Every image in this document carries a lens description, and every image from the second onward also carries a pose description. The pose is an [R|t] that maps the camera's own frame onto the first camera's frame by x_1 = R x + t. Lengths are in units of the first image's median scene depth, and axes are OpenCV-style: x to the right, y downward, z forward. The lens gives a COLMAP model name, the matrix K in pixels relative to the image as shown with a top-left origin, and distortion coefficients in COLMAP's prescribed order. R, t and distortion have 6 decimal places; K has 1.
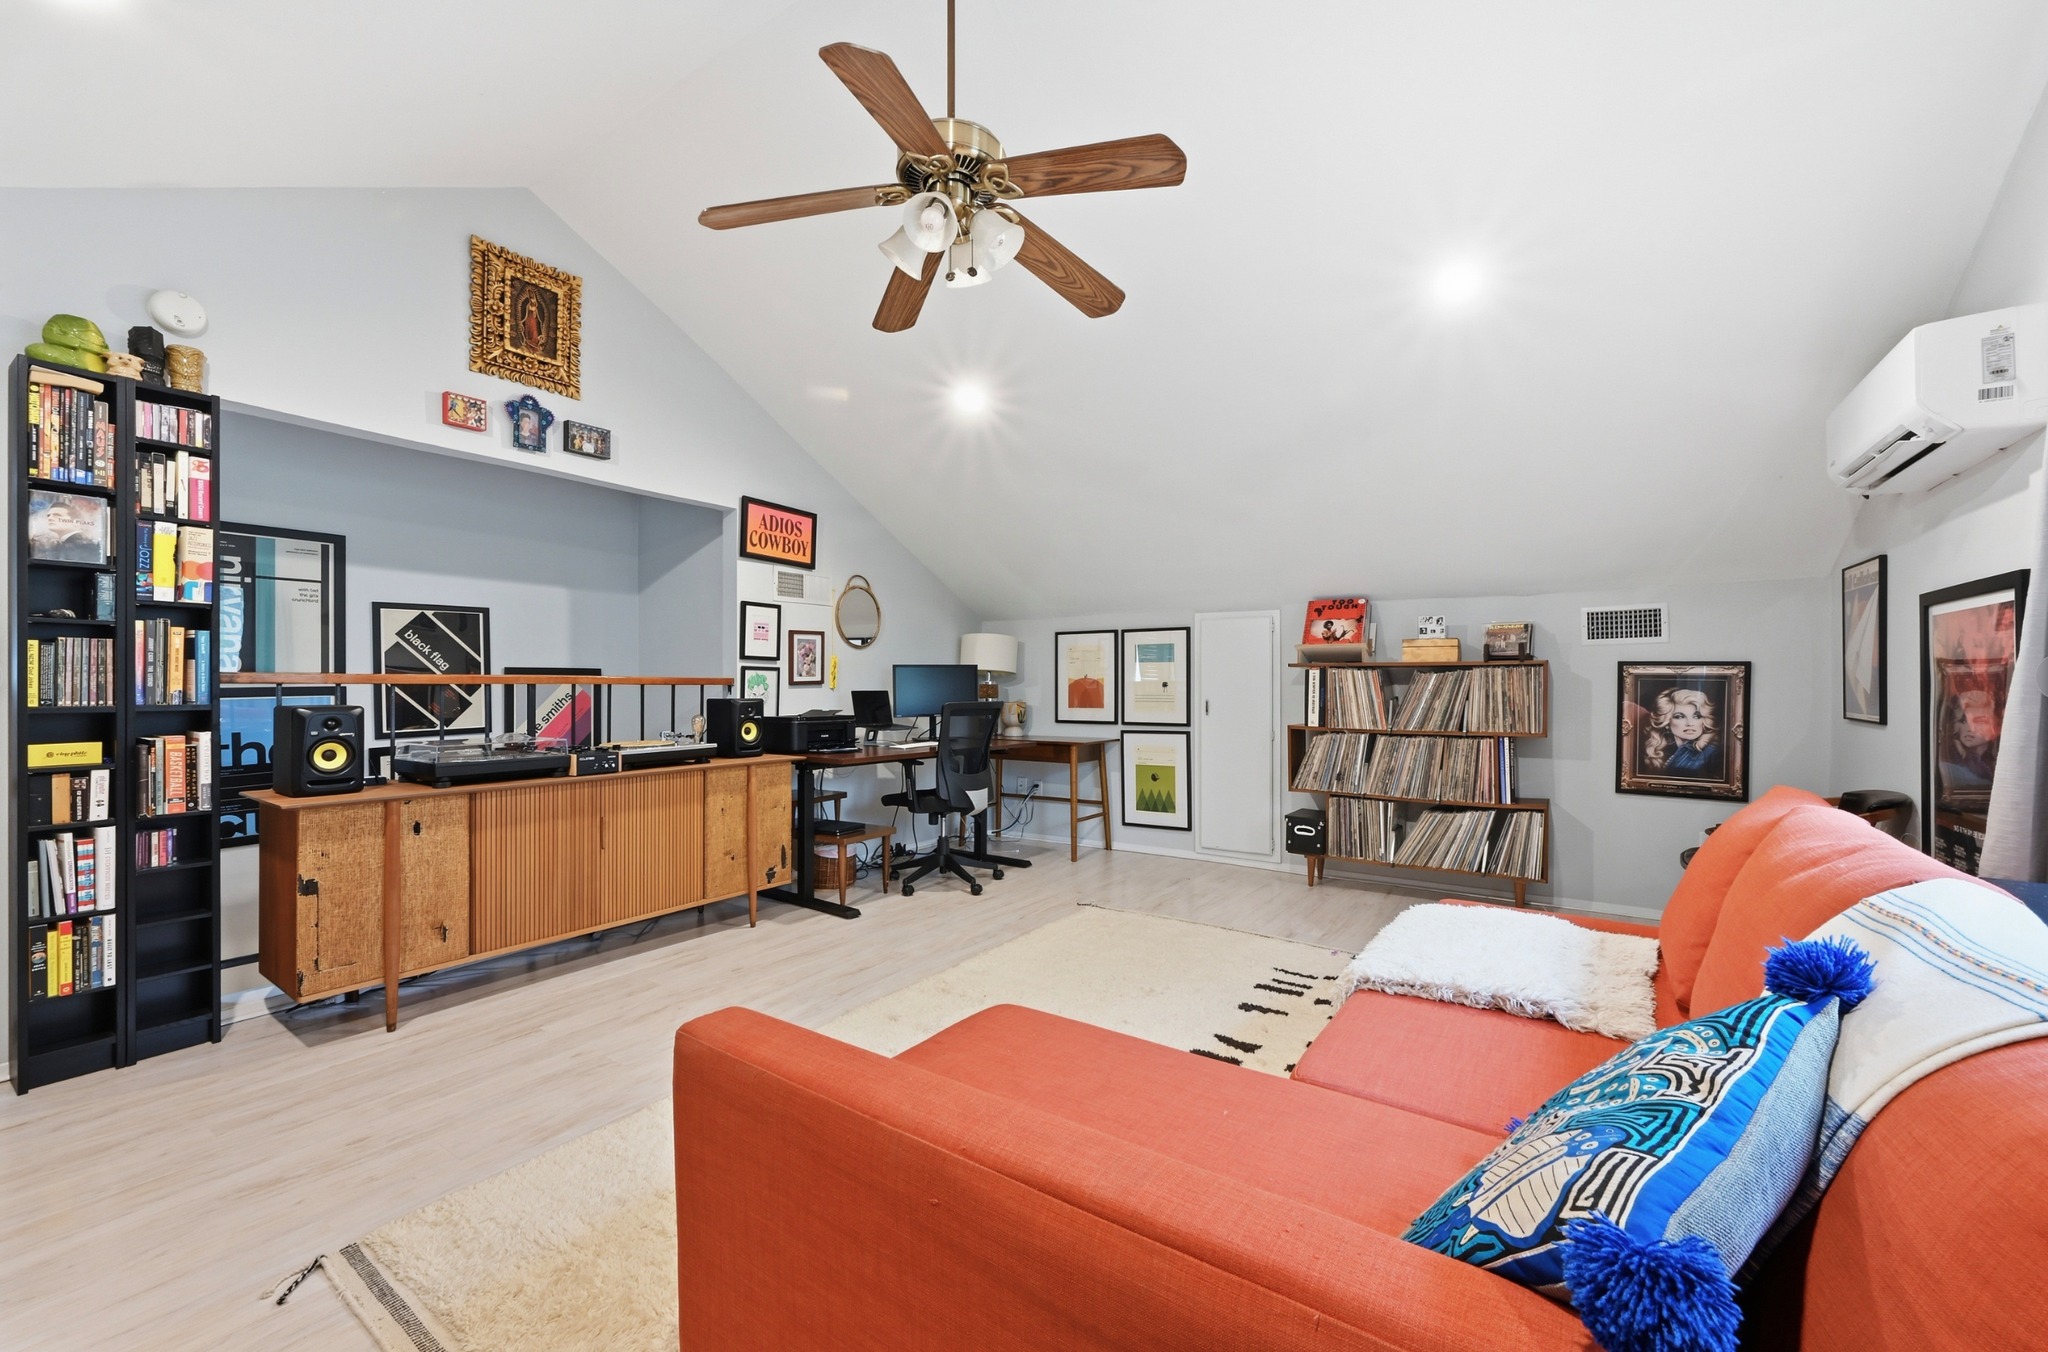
lens RADIAL K [[809.2, 0, 998.3], [0, 809.2, 679.7], [0, 0, 1]] dist [-0.000361, -0.000124]
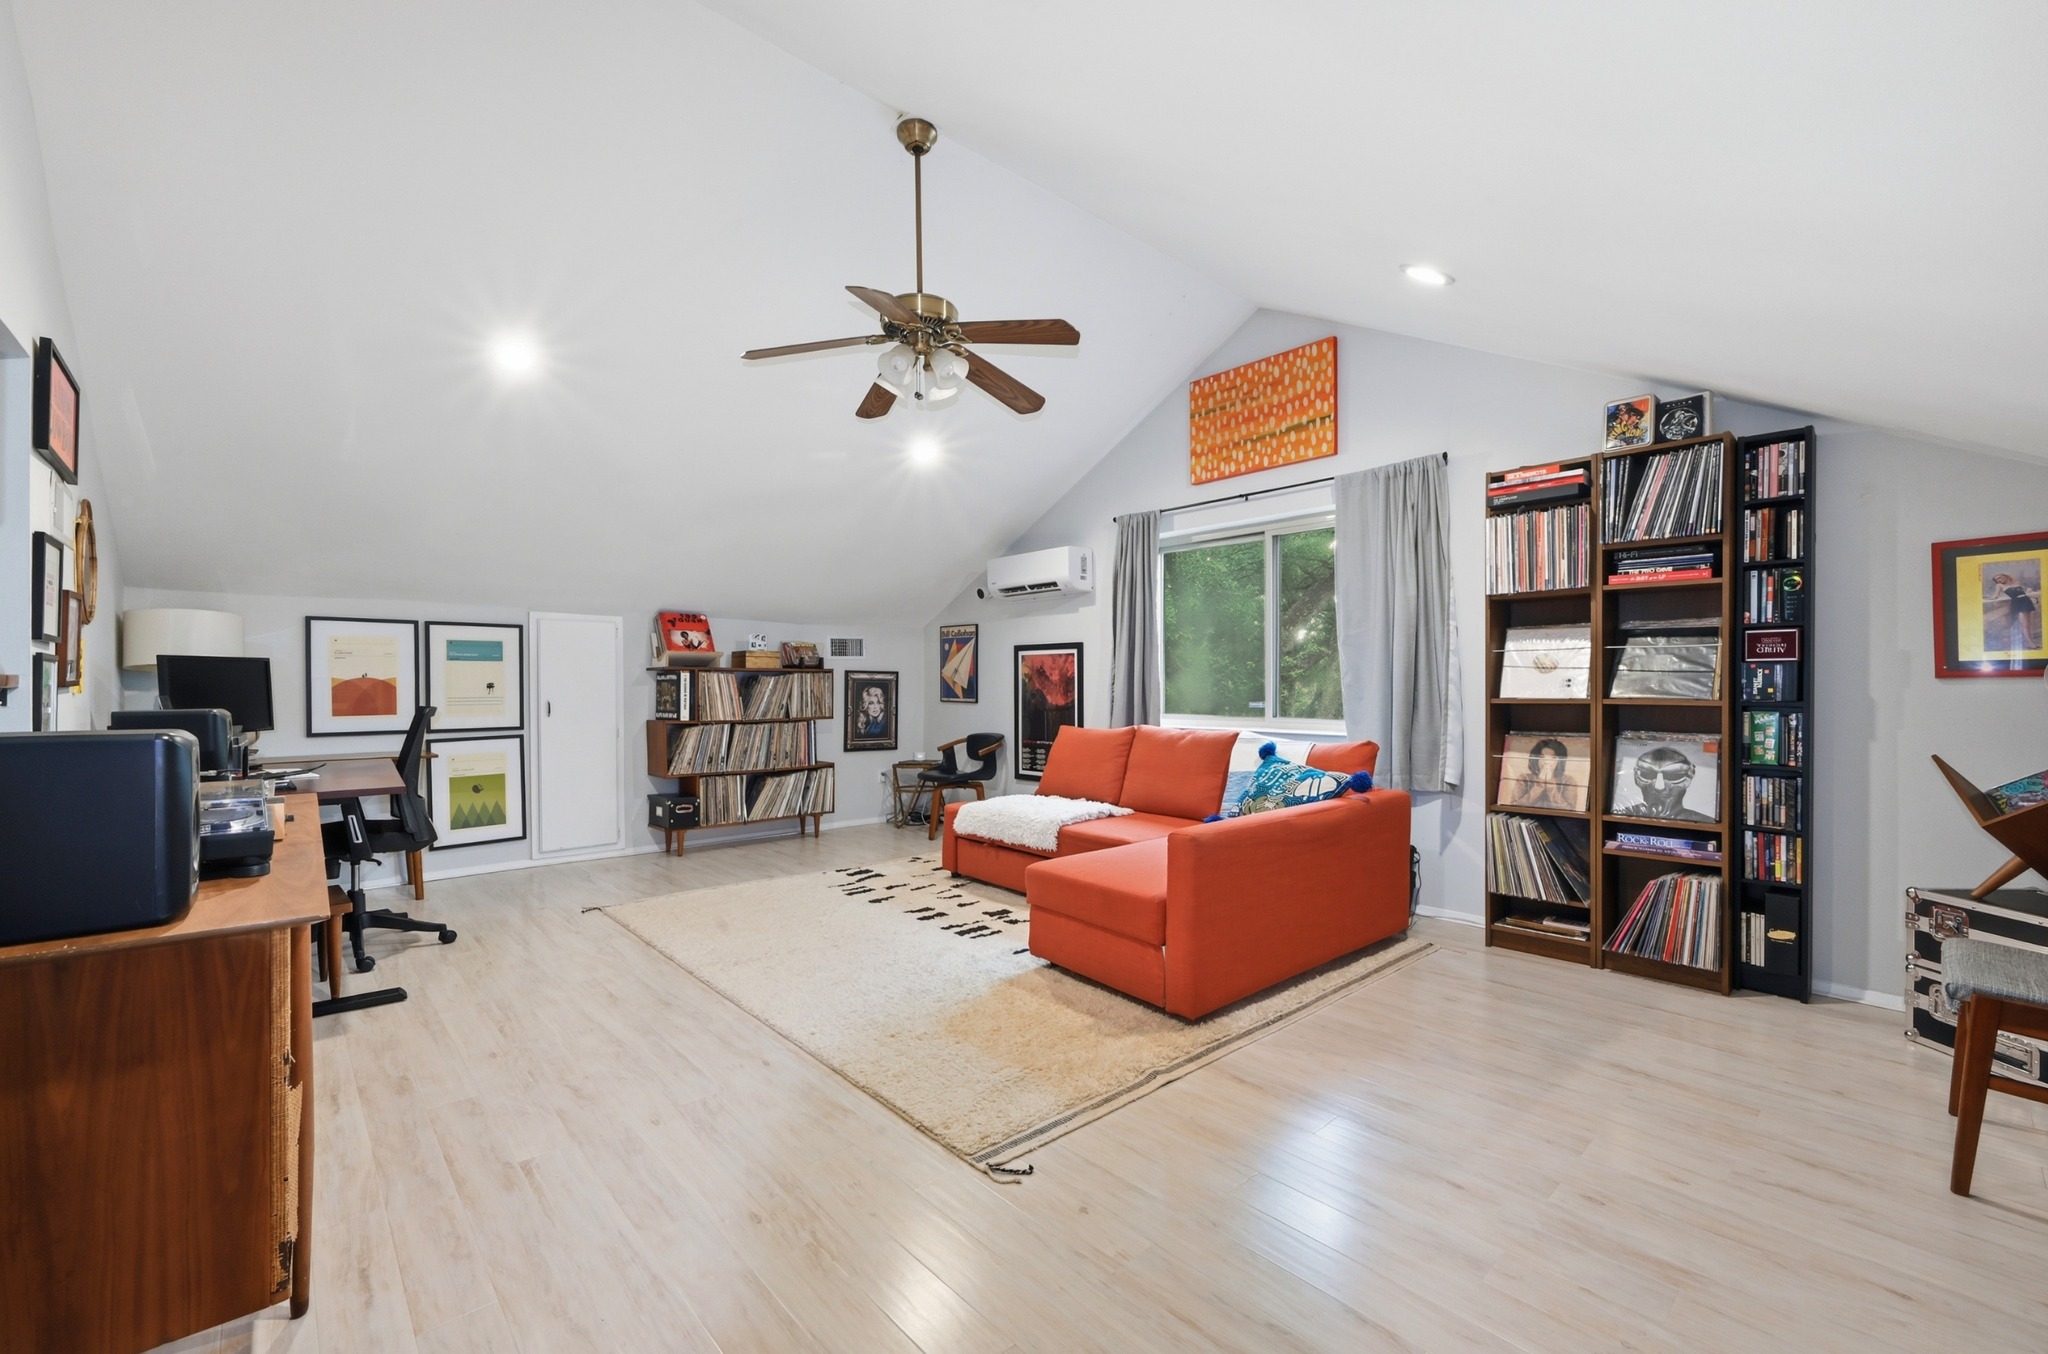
lens RADIAL K [[847.4, 0, 1024.0], [0, 847.4, 677.0], [0, 0, 1]] dist [-0.000131, -0.000074]
pose [[0.237572, 0.007507, 0.971341, -0.733020], [-0.002340, 0.999972, -0.007156, 0.001970], [-0.971367, -0.000573, 0.237583, 0.234428]]
